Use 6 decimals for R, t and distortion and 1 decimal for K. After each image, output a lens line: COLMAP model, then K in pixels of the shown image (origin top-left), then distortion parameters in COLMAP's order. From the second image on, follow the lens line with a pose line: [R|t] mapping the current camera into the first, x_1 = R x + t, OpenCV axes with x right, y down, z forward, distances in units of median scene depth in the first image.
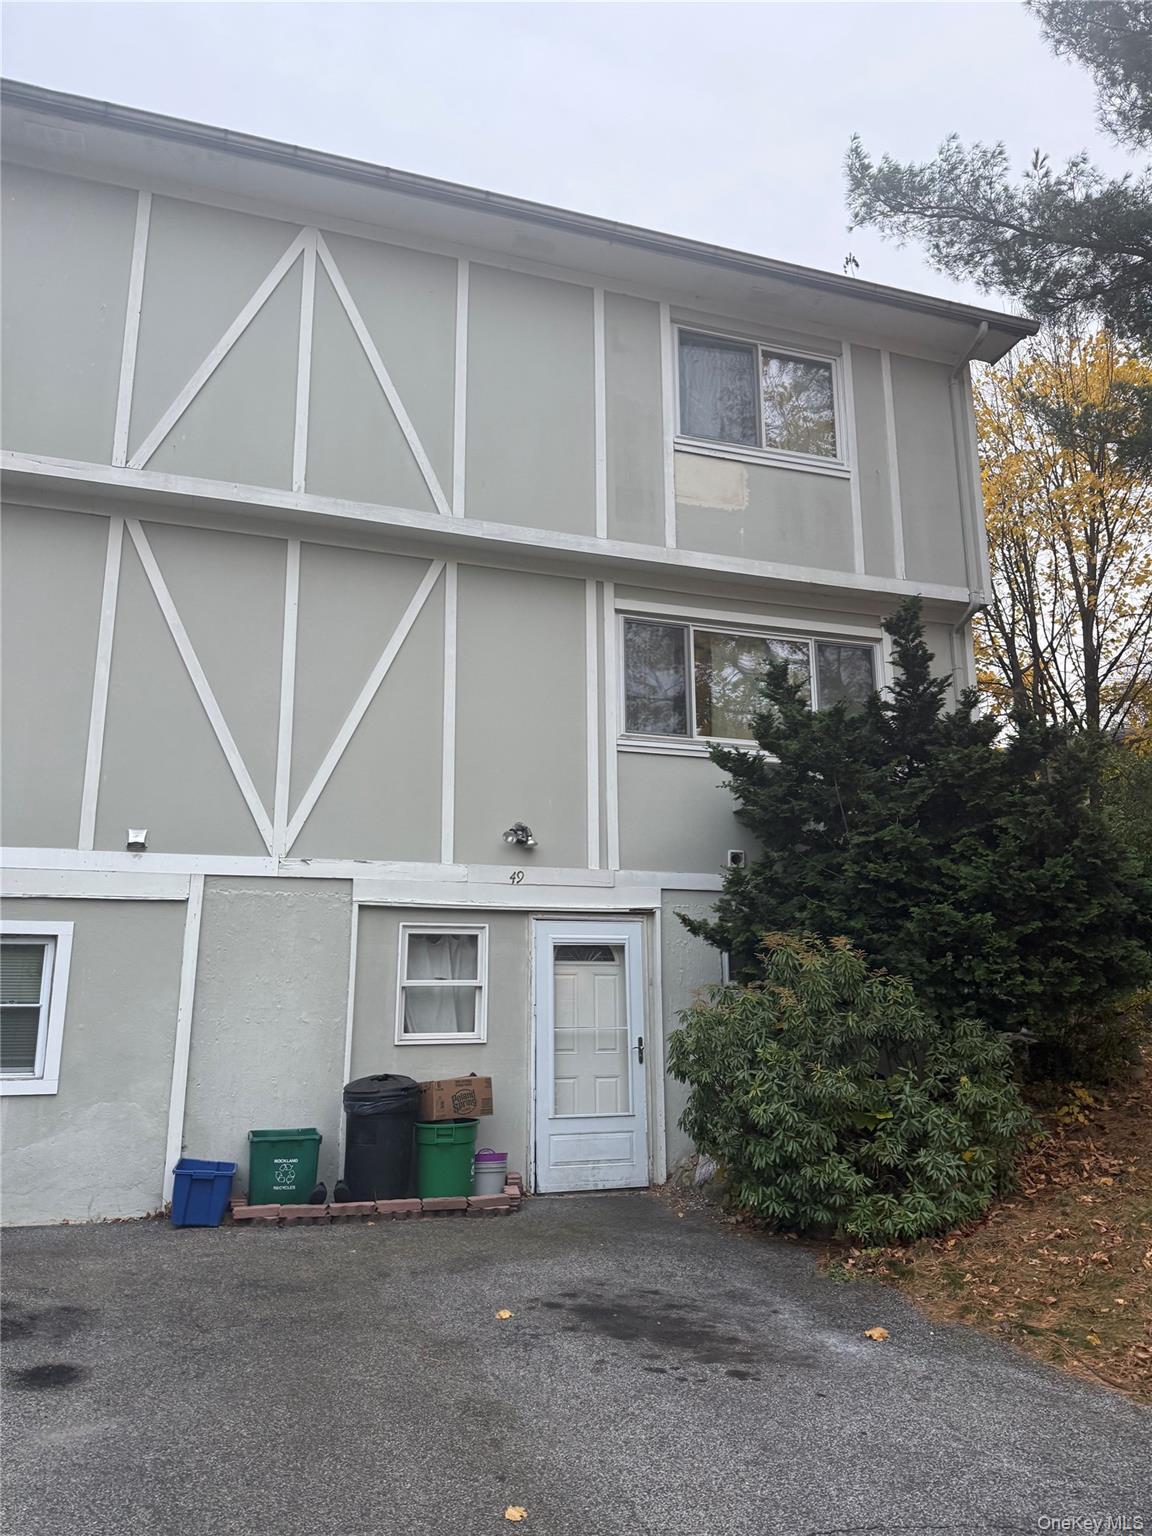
lens RADIAL K [[1090.1, 0, 591.6], [0, 1090.1, 769.9], [0, 0, 1]] dist [0.133698, -0.227000]
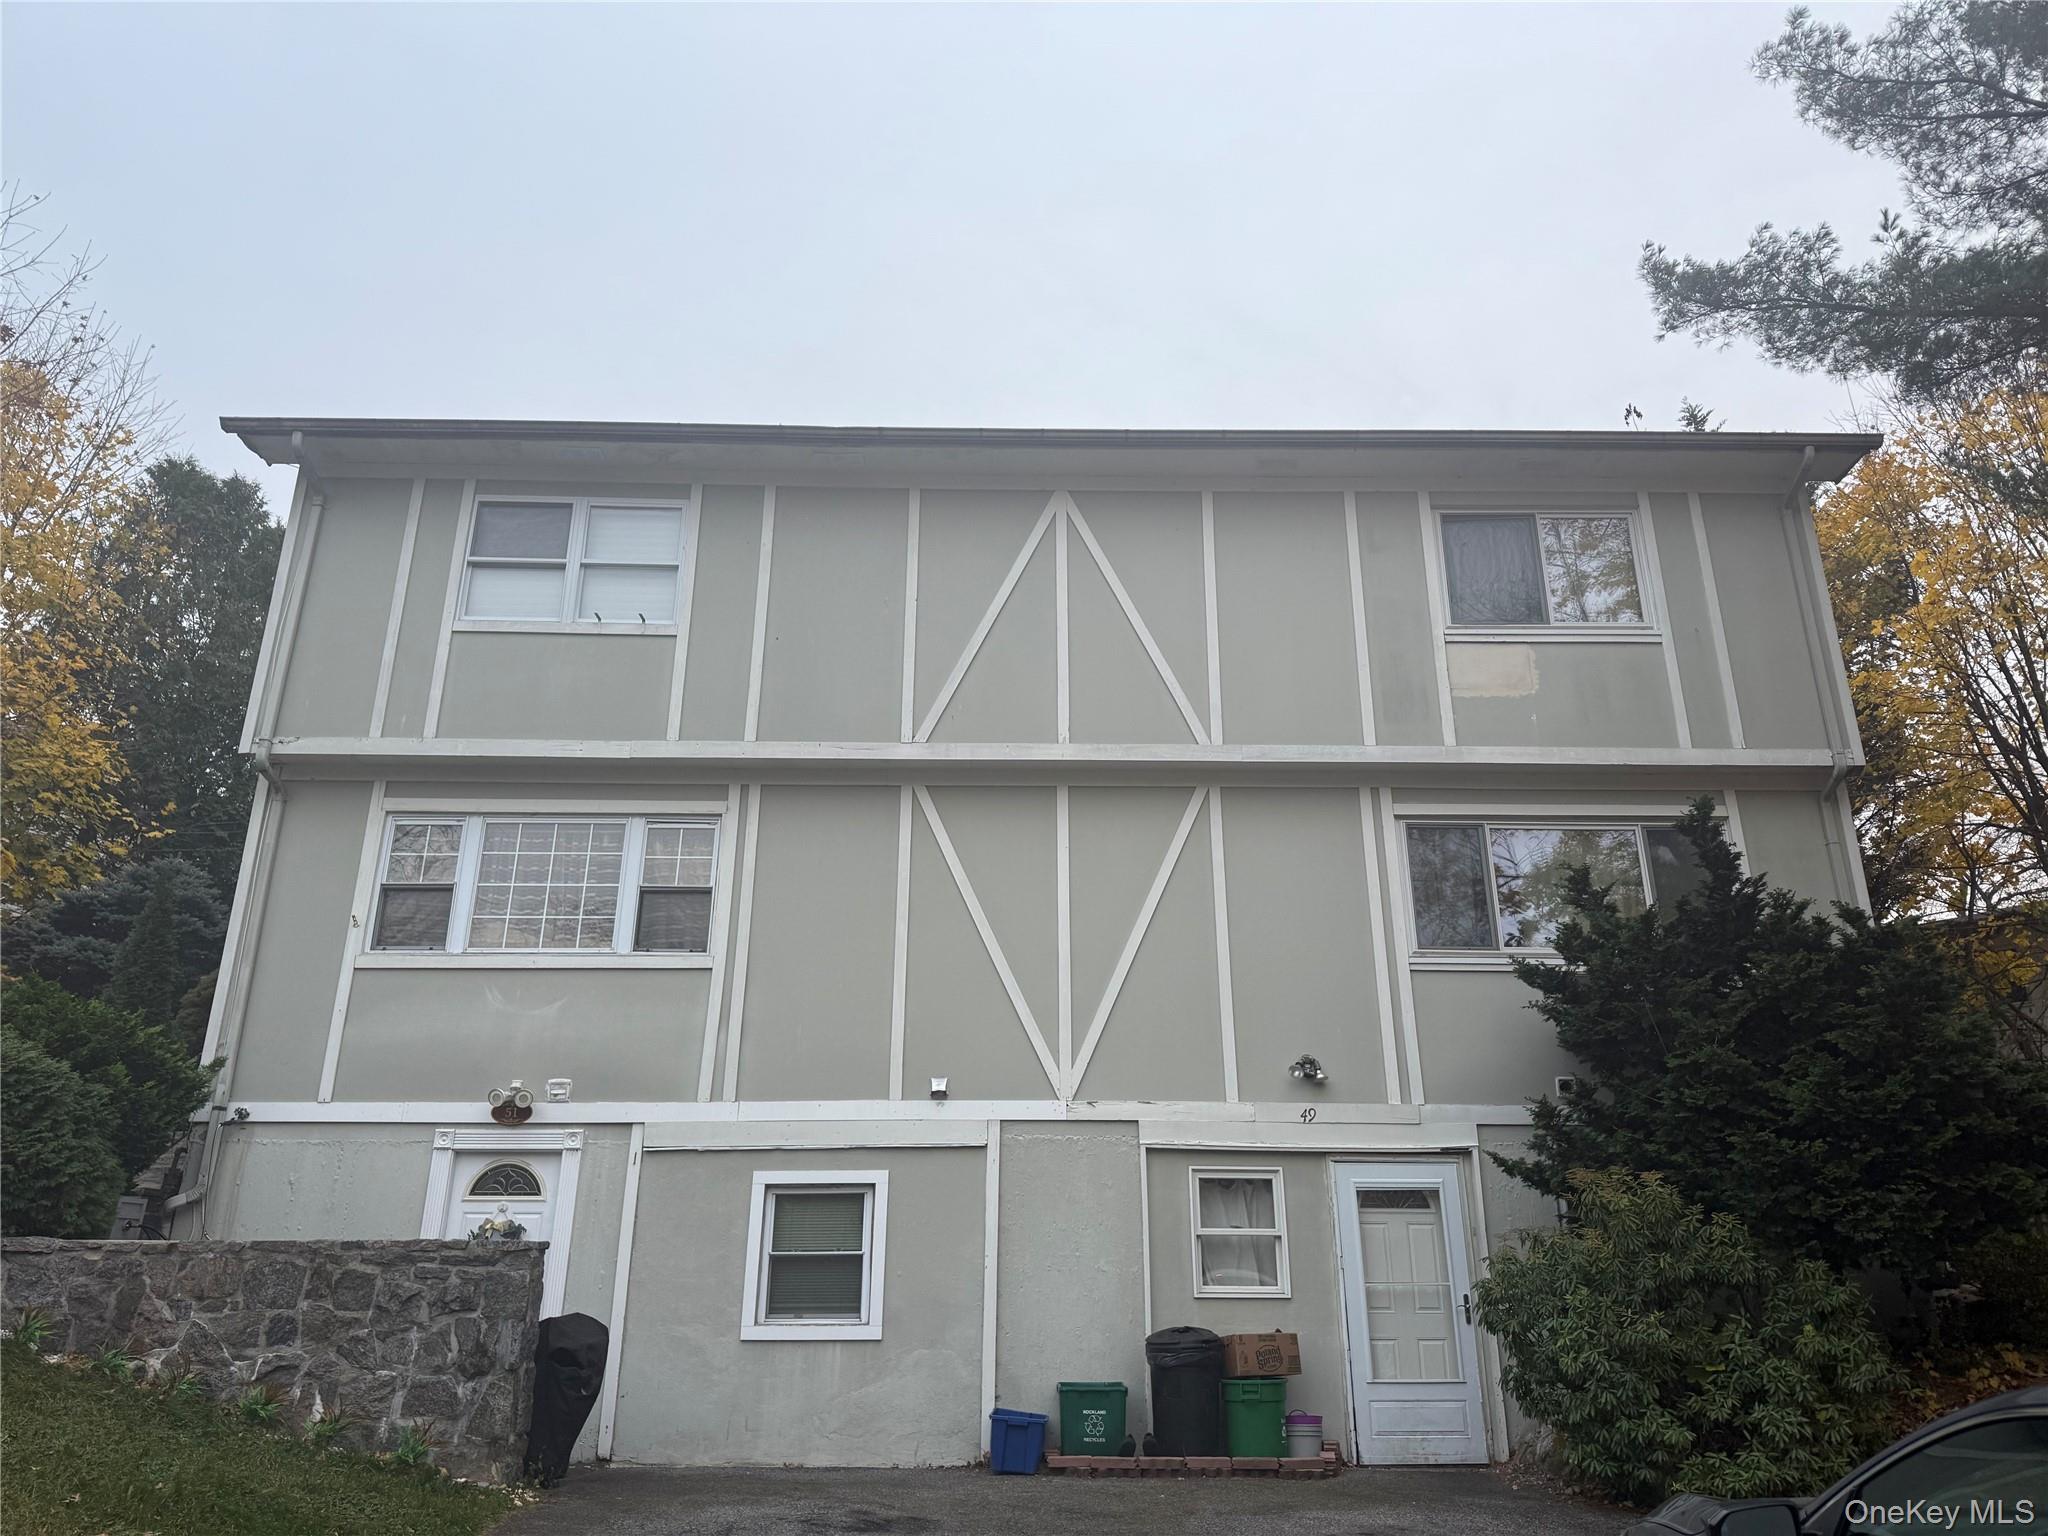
lens RADIAL K [[1461.7, 0, 1032.3], [0, 1461.7, 762.7], [0, 0, 1]] dist [0.077655, -0.104182]
pose [[0.953252, -0.100934, -0.284819, 0.105332], [0.060408, 0.987191, -0.147663, -0.031744], [0.296075, 0.123555, 0.947140, -0.337456]]
